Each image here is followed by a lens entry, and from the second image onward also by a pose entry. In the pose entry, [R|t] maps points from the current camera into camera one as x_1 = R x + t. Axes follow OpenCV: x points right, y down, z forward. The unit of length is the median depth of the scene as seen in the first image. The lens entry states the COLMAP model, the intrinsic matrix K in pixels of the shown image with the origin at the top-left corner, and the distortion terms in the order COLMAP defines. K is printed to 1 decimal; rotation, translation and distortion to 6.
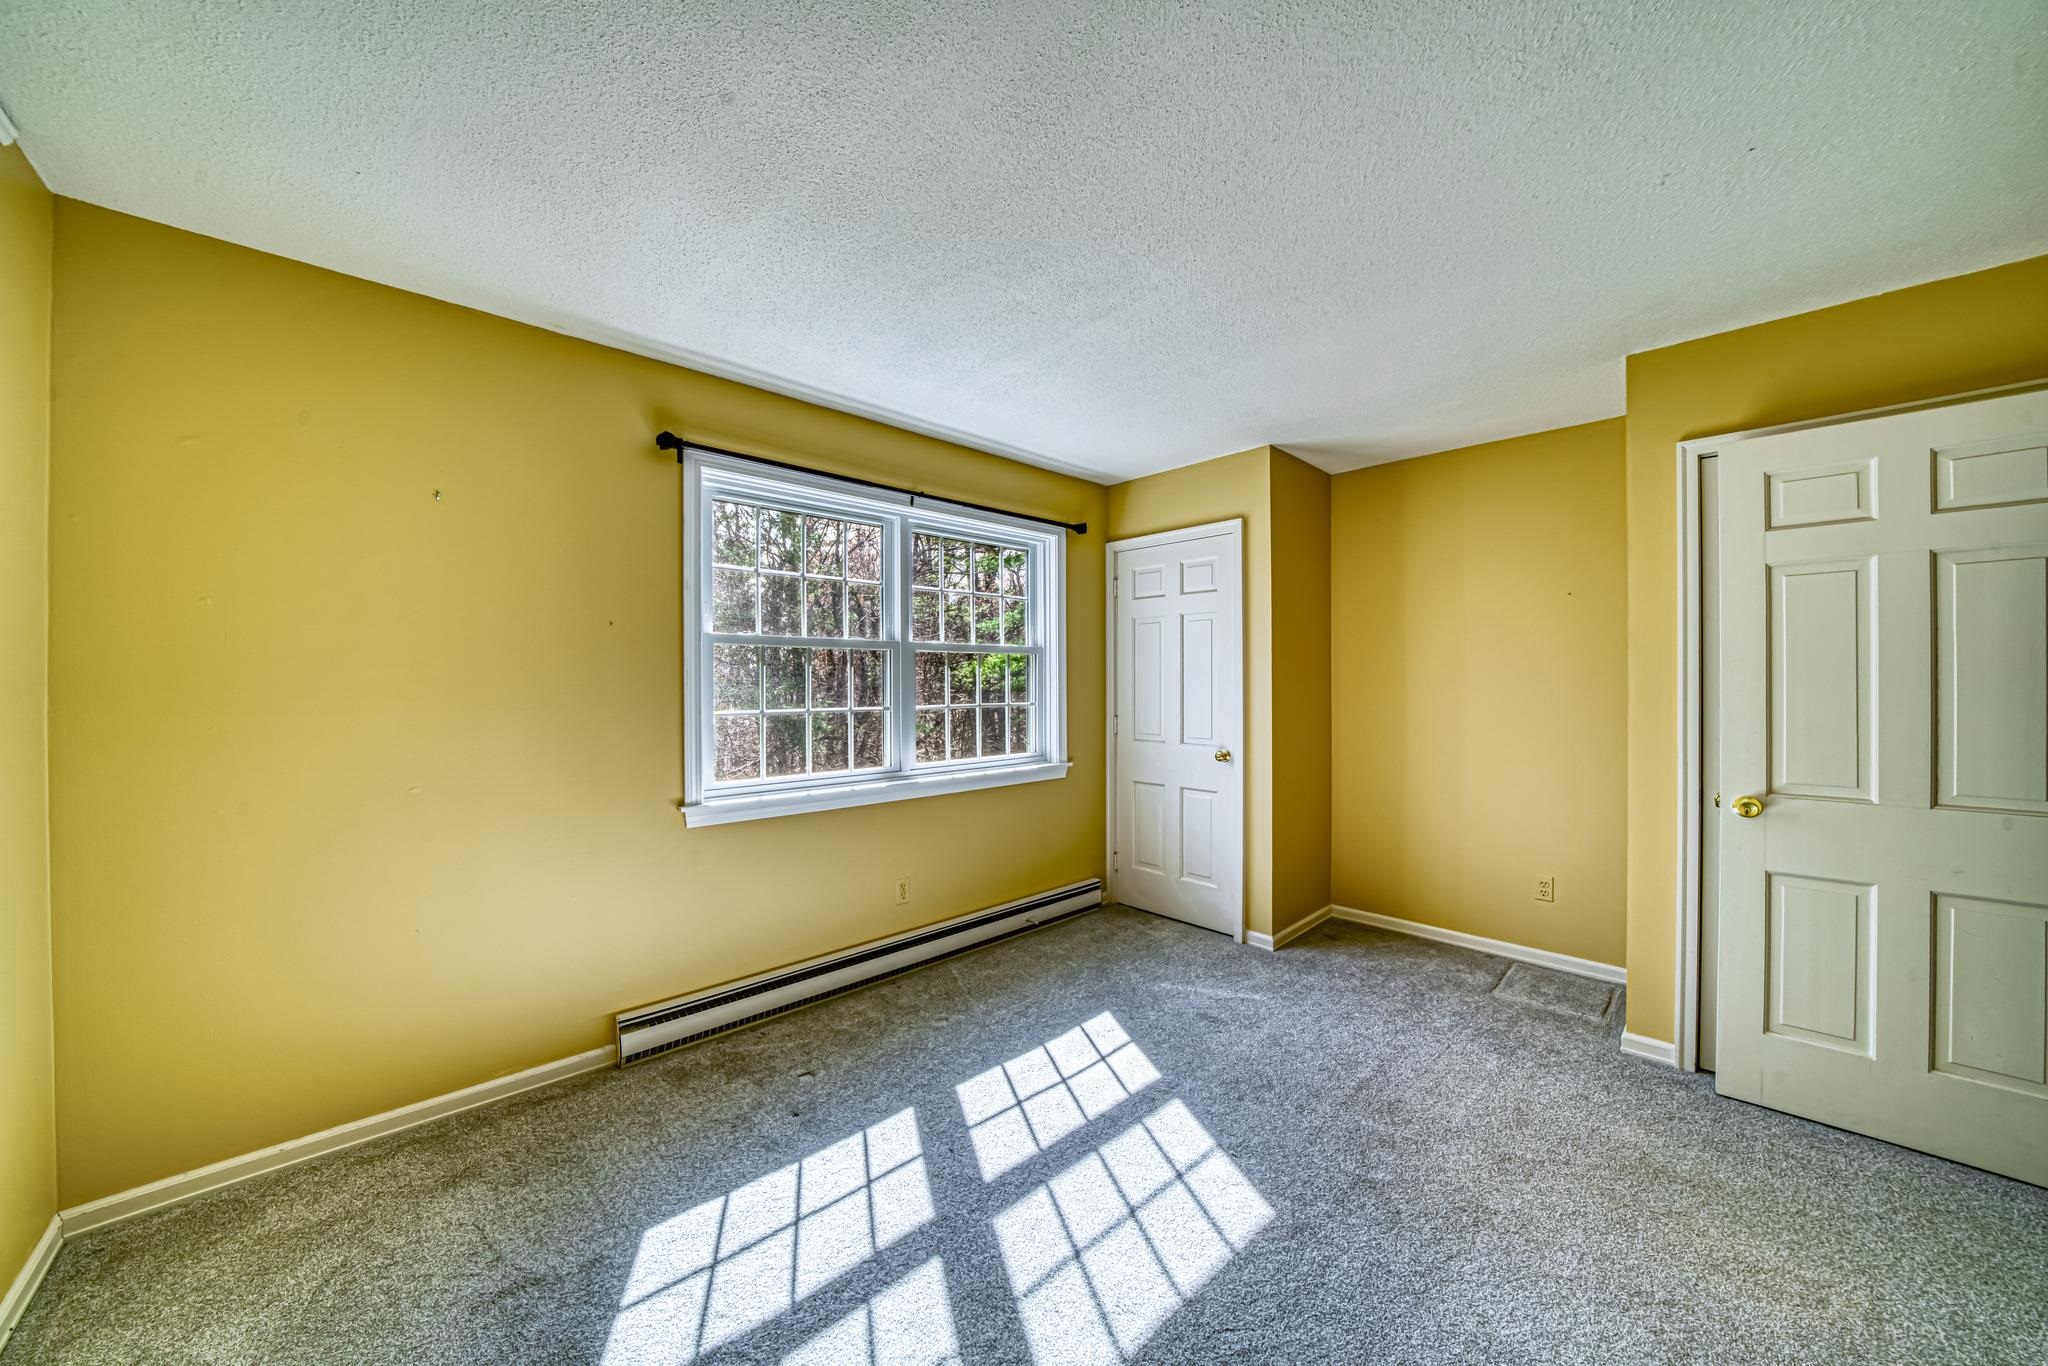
lens RADIAL K [[712.1, 0, 1010.2], [0, 712.1, 678.4], [0, 0, 1]] dist [-0.011161, 0.000022]
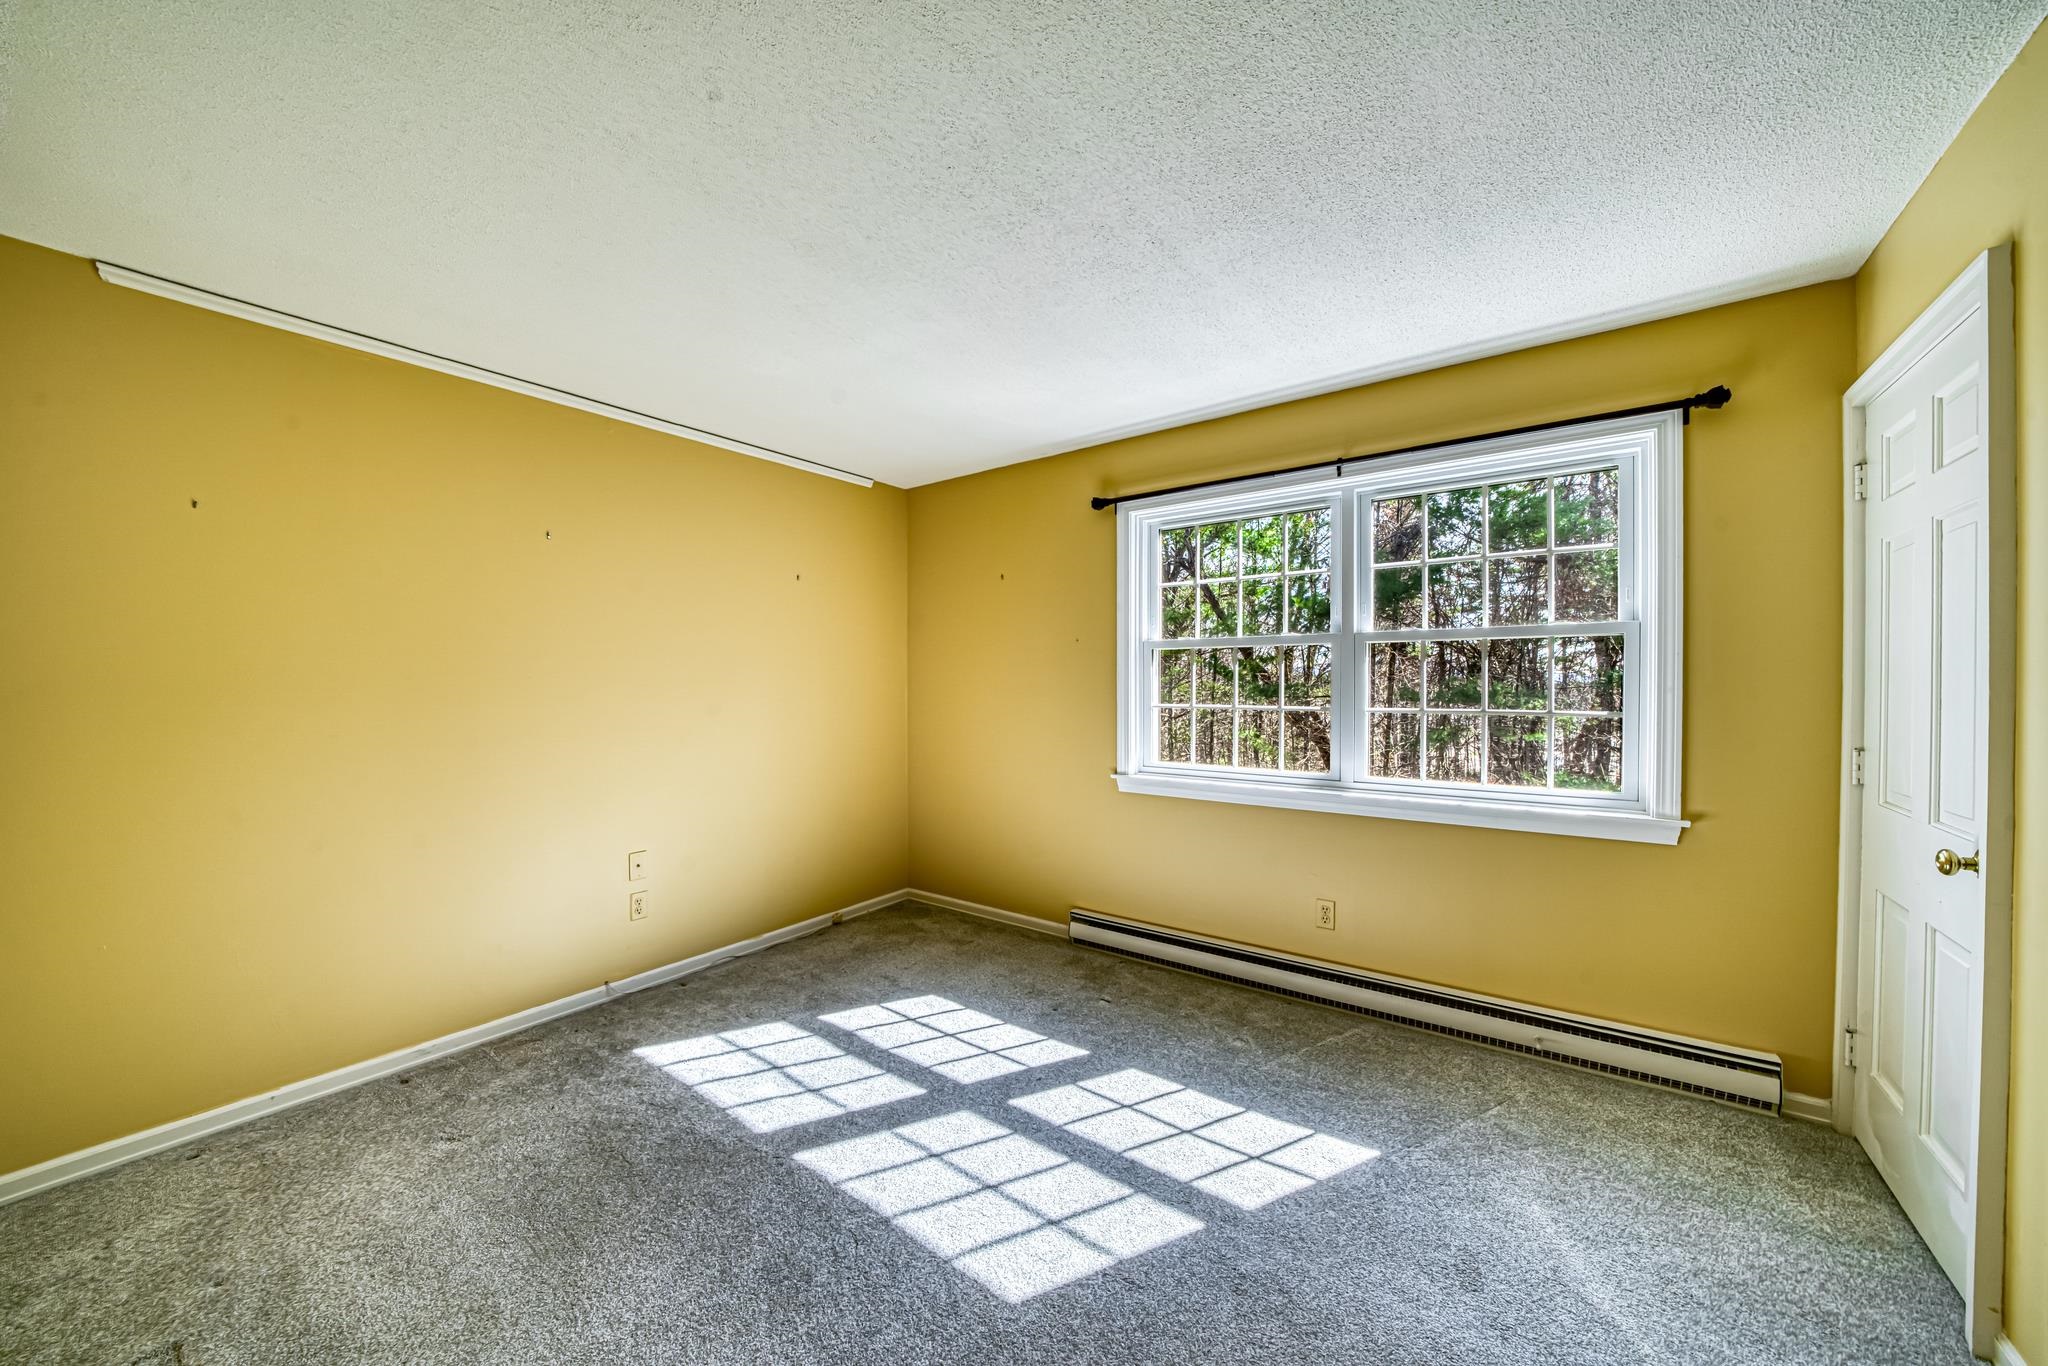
lens RADIAL K [[717.3, 0, 1024.0], [0, 717.3, 683.0], [0, 0, 1]] dist [-0.013177, -0.000103]
pose [[0.192119, 0.000569, -0.981372, 0.816369], [0.004100, 0.999991, 0.001383, 0.008245], [0.981363, -0.004289, 0.192114, 0.574379]]
